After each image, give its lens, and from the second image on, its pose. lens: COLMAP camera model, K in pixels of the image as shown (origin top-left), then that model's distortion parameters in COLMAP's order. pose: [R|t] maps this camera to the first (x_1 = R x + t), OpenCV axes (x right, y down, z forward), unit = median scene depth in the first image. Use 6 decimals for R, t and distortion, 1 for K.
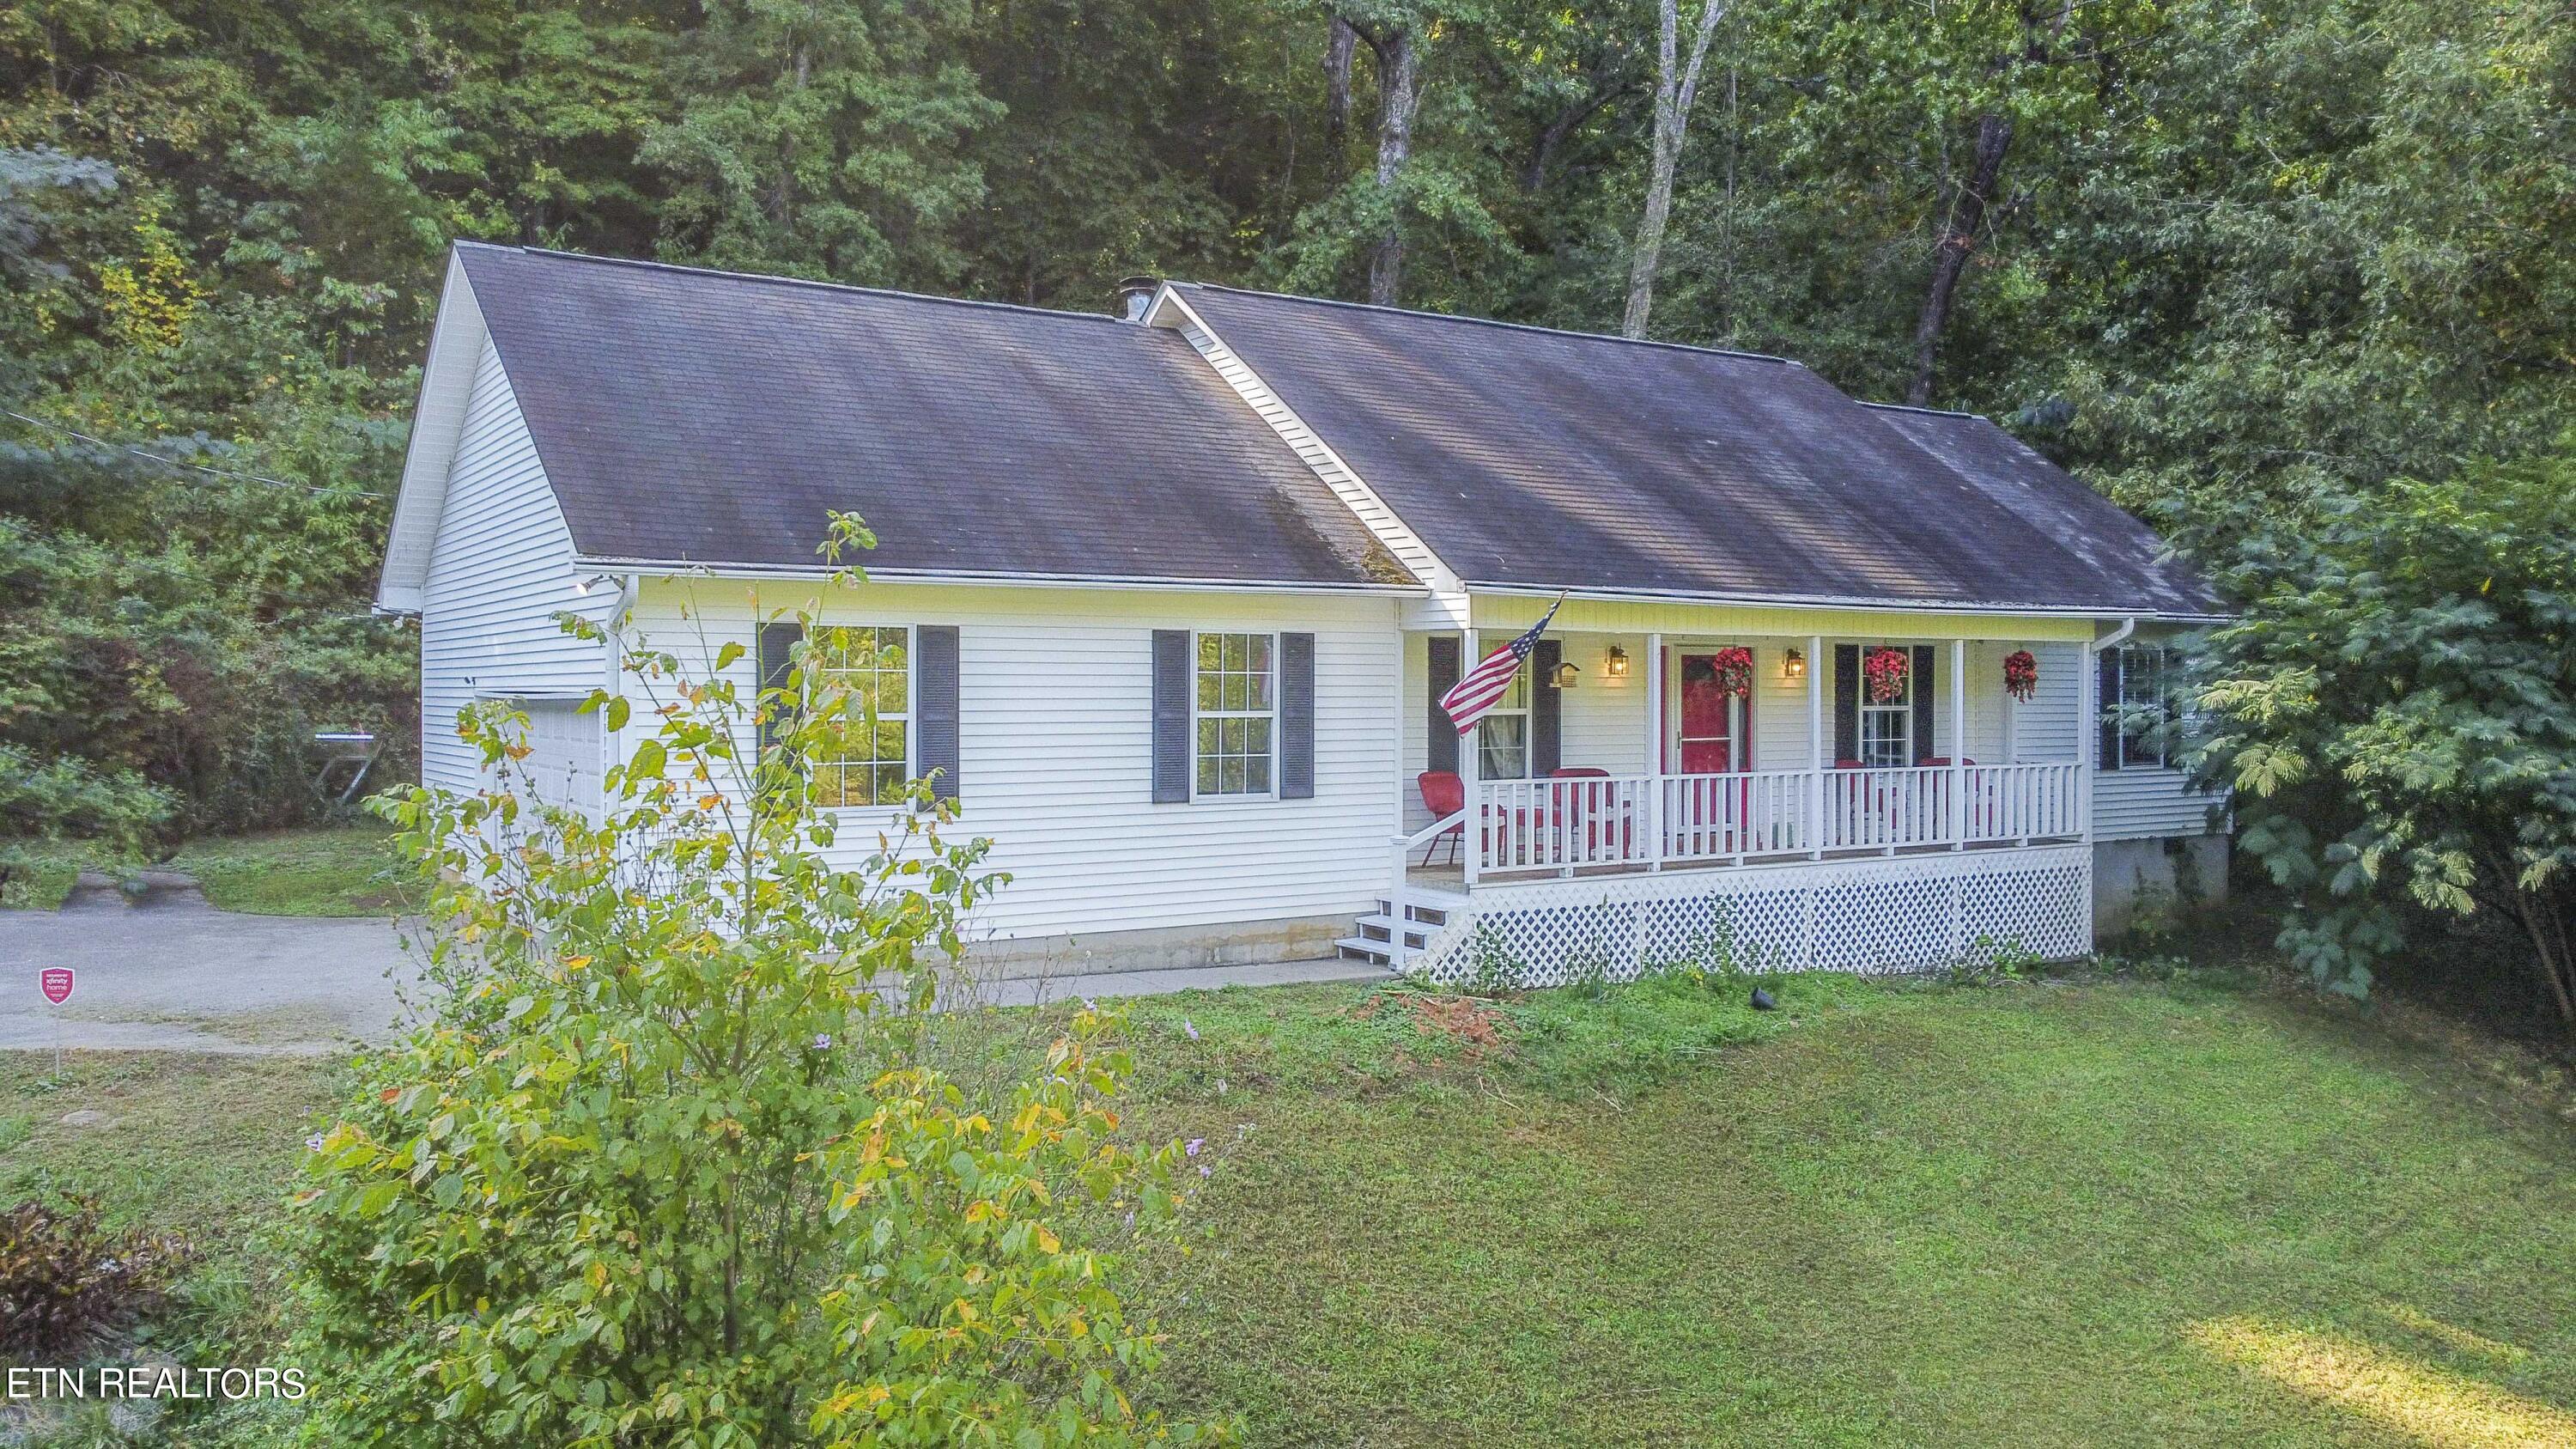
lens RADIAL K [[1886.5, 0, 1285.4], [0, 1886.5, 675.8], [0, 0, 1]] dist [-0.007506, -0.001479]
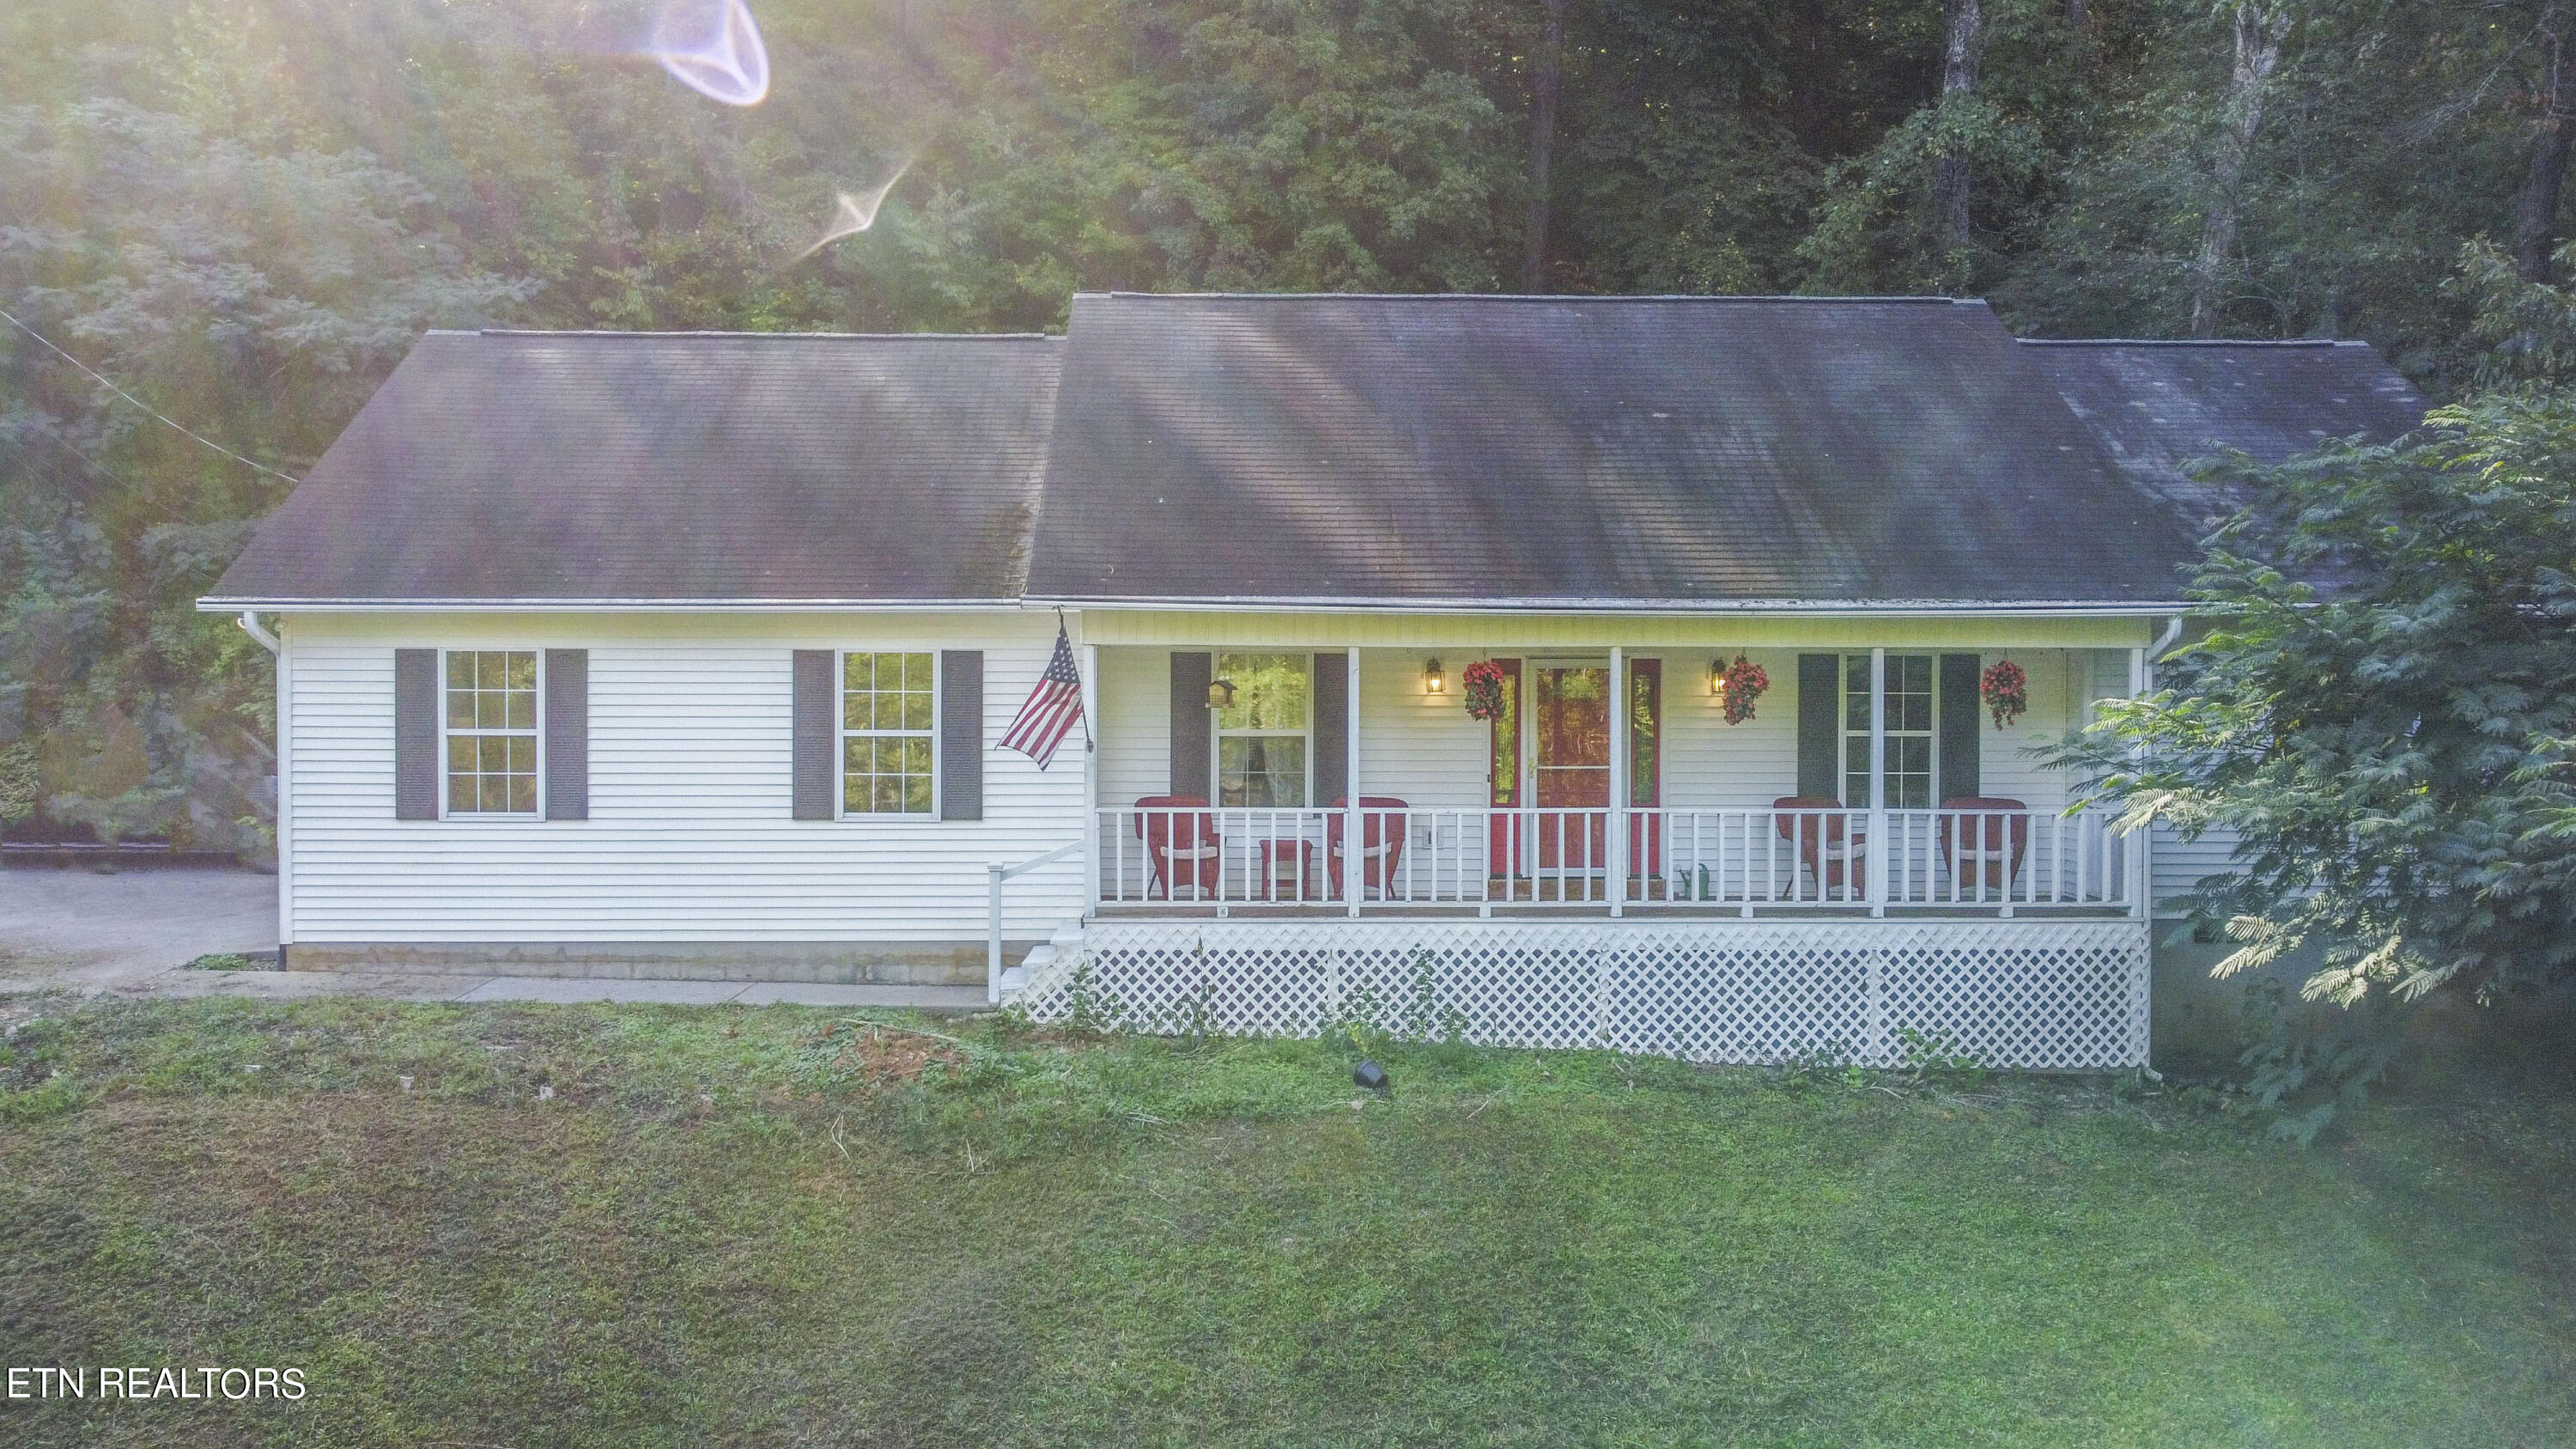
lens RADIAL K [[1884.0, 0, 1288.0], [0, 1884.0, 724.5], [0, 0, 1]] dist [0.006961, 0.000935]
pose [[0.863561, 0.010187, -0.504141, 0.618038], [0.001454, 0.999741, 0.022694, -0.006228], [0.504242, -0.020331, 0.863323, 0.230650]]
